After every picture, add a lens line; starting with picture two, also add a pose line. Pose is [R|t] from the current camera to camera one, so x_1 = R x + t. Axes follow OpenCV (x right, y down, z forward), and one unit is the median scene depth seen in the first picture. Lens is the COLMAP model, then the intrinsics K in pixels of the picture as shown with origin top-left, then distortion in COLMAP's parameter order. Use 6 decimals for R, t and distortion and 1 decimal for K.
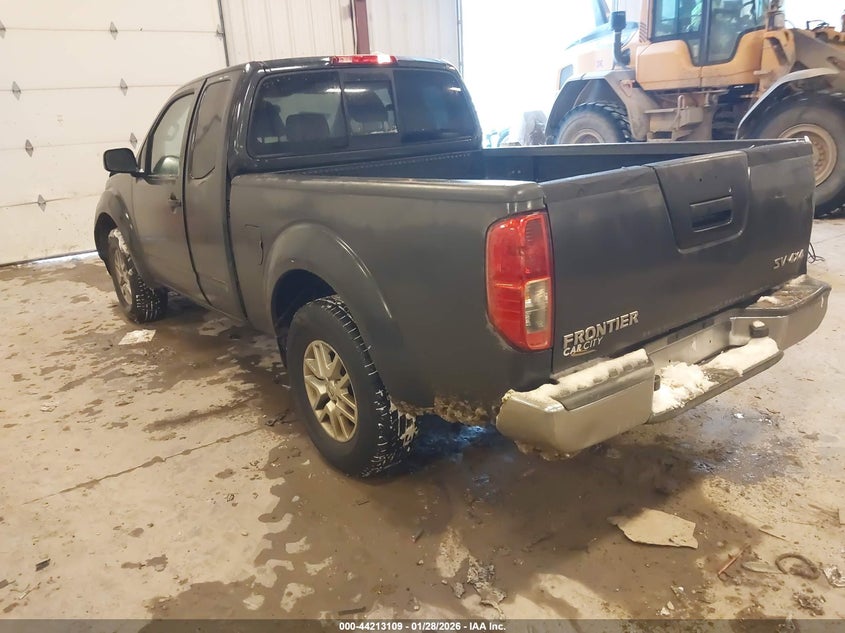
lens RADIAL K [[667.0, 0, 422.5], [0, 667.0, 316.5], [0, 0, 1]] dist [-0.008215, 0.000178]
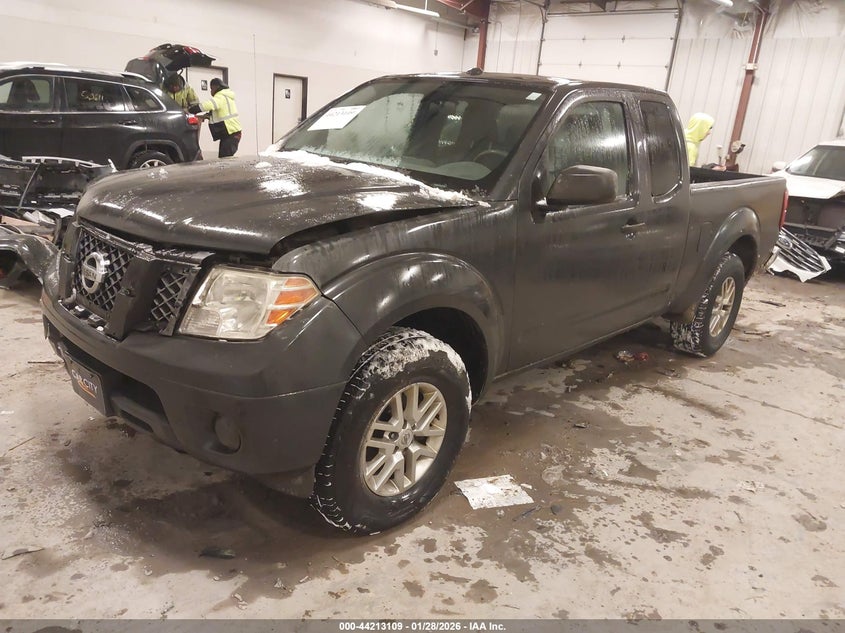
lens RADIAL K [[643.2, 0, 422.5], [0, 643.2, 316.5], [0, 0, 1]] dist [-0.005306, -0.001002]
pose [[-0.142763, -0.258500, 0.955404, -1.087744], [0.220387, 0.932755, 0.285304, -0.341343], [-0.964909, 0.251289, -0.076192, 1.260464]]
